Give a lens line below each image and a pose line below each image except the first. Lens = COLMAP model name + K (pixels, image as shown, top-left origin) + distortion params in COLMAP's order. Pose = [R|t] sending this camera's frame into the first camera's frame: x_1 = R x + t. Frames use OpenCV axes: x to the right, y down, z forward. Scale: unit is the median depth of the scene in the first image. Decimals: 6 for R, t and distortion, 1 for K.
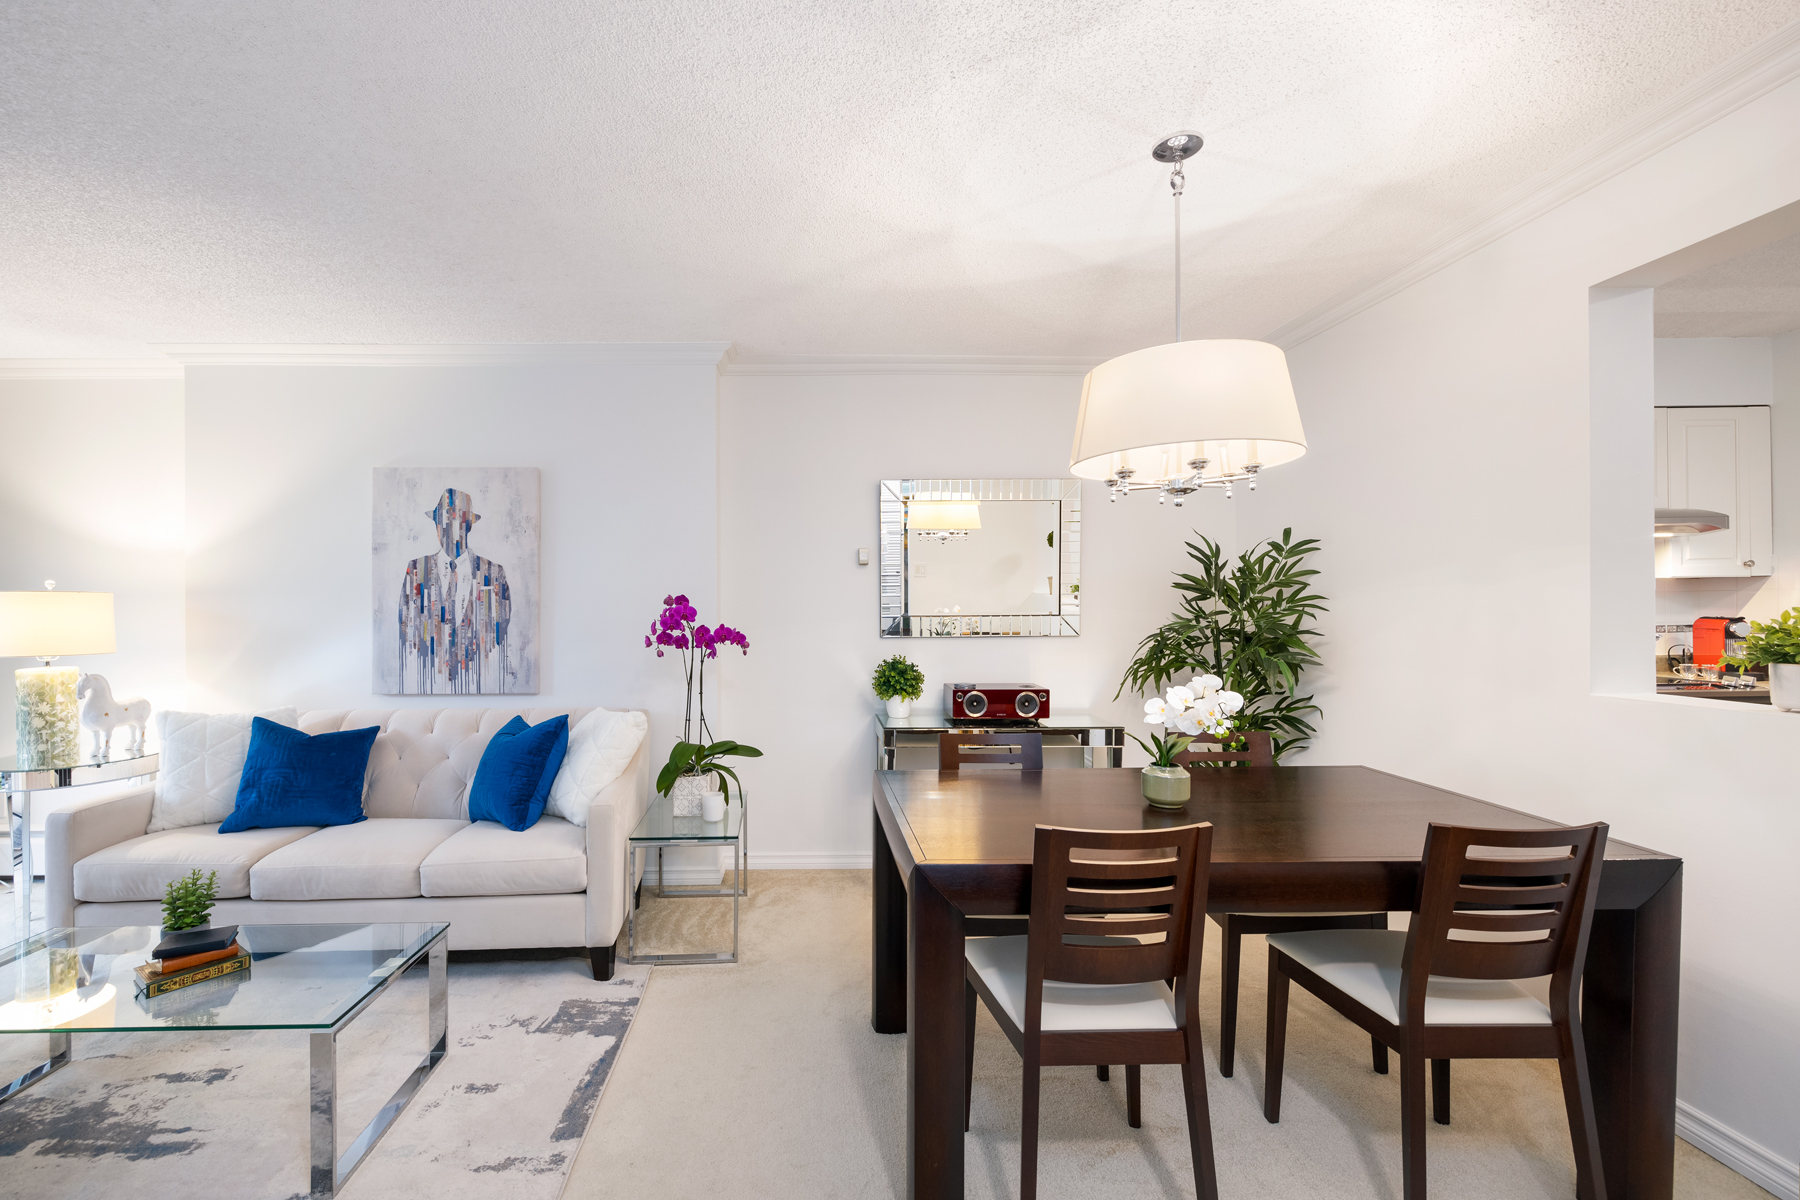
lens RADIAL K [[782.4, 0, 783.5], [0, 782.4, 605.7], [0, 0, 1]] dist [0.000722, 0.000406]
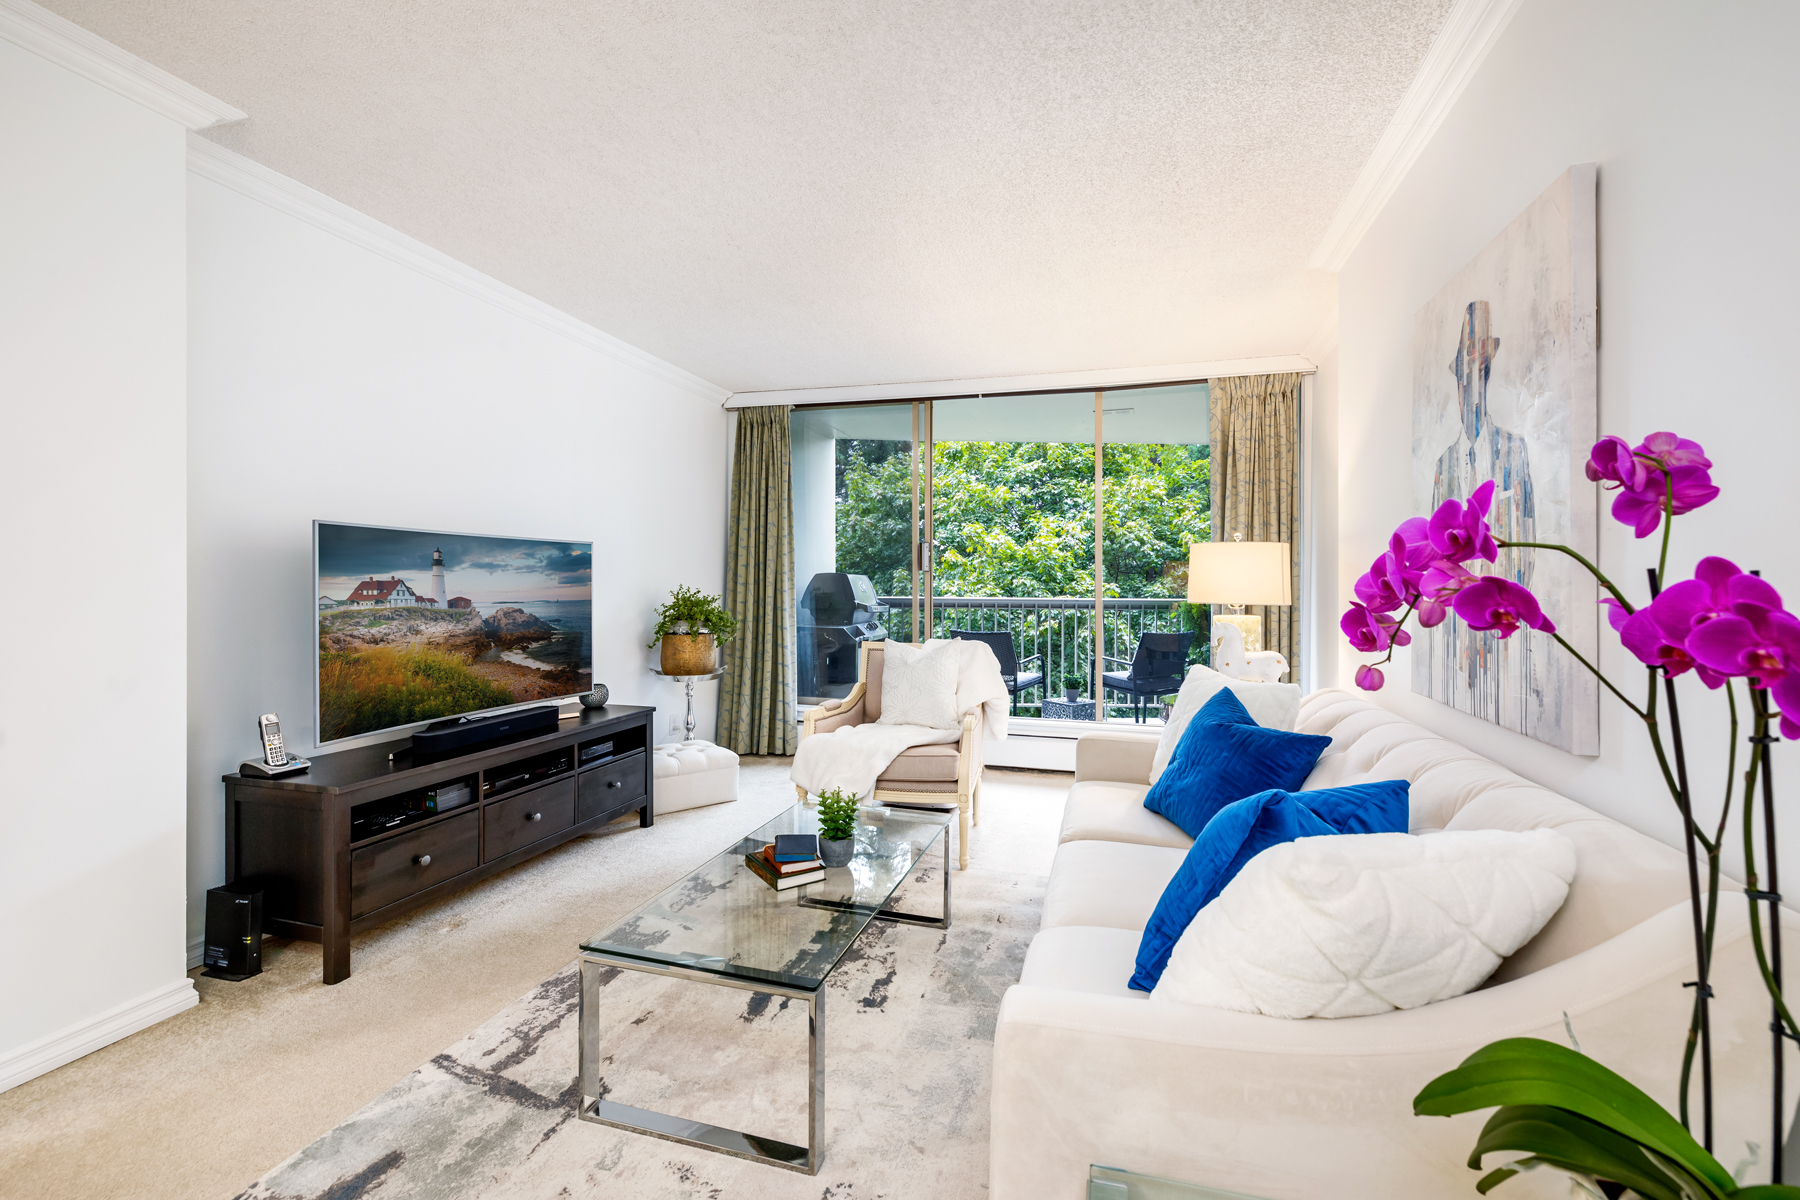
lens RADIAL K [[725.3, 0, 955.4], [0, 725.3, 583.2], [0, 0, 1]] dist [0.001489, 0.000173]
pose [[-0.223135, 0.009118, -0.974745, 0.107301], [-0.007159, 0.999914, 0.010993, 0.027554], [0.974761, 0.009431, -0.223051, 0.820630]]
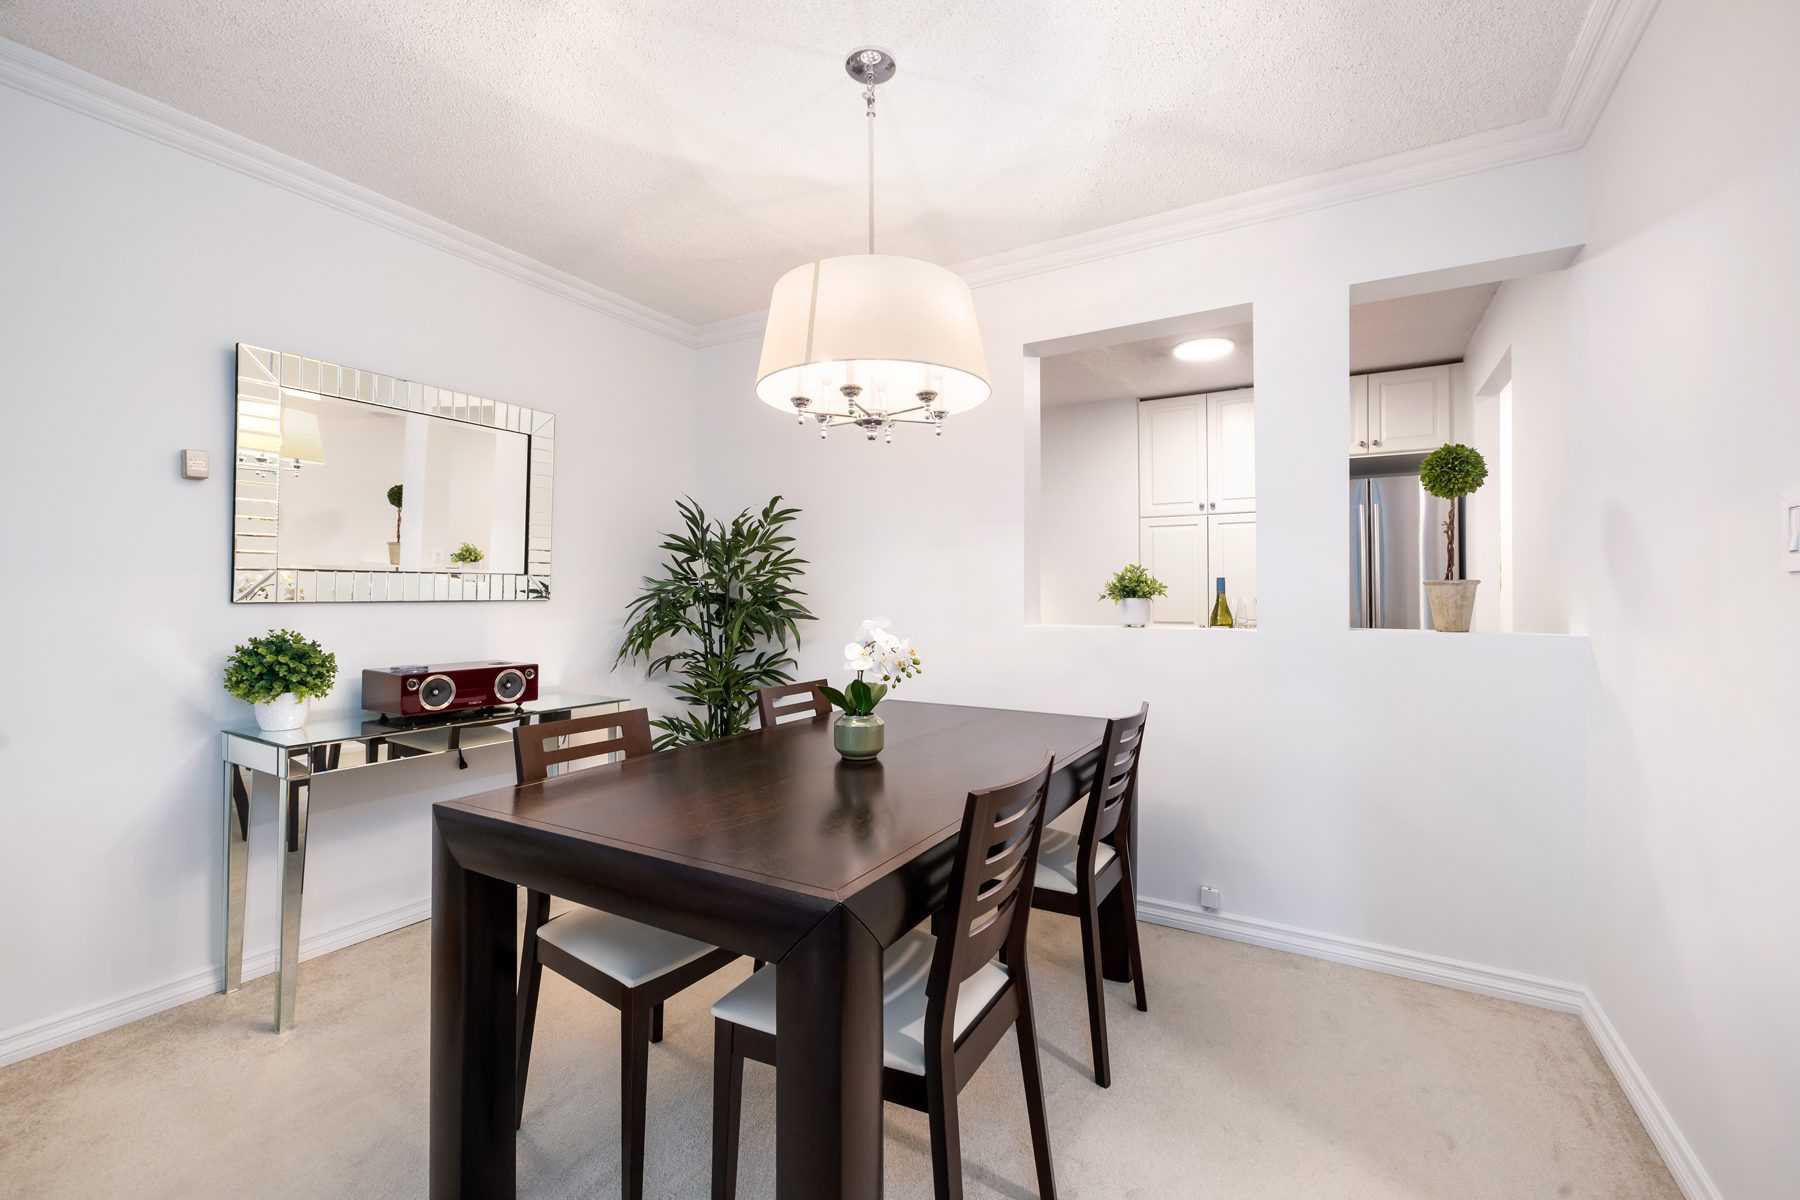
lens RADIAL K [[746.0, 0, 911.3], [0, 746.0, 584.1], [0, 0, 1]] dist [0.021067, 0.000066]
pose [[0.493923, 0.023829, 0.869179, -0.141712], [-0.007346, 0.999703, -0.023233, 0.040205], [-0.869474, 0.005091, 0.493952, 0.287172]]
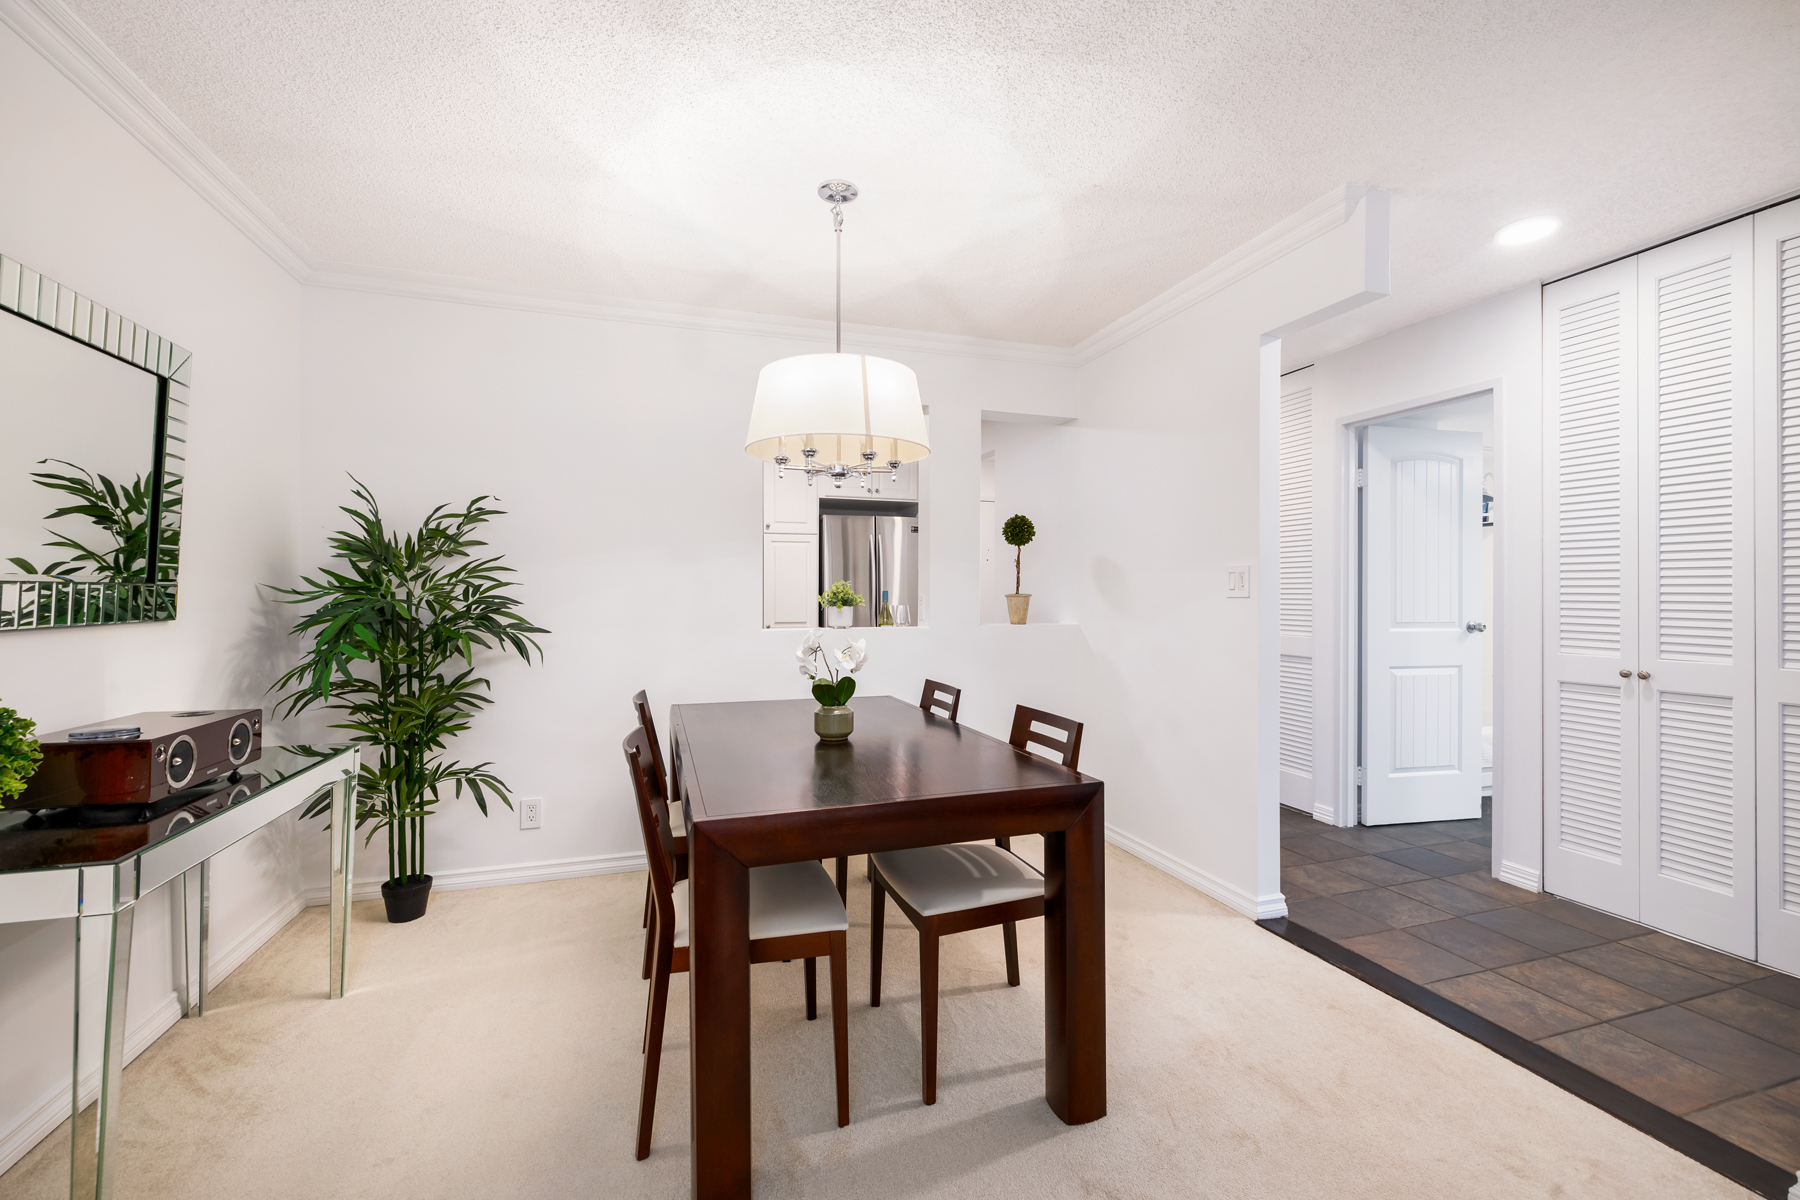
lens RADIAL K [[745.5, 0, 886.8], [0, 745.5, 594.4], [0, 0, 1]] dist [0.000616, 0.000059]
pose [[-0.318113, 0.004312, 0.948043, -0.332822], [0.002328, 0.999990, -0.003767, 0.023869], [-0.948050, 0.001009, -0.318120, 0.725376]]
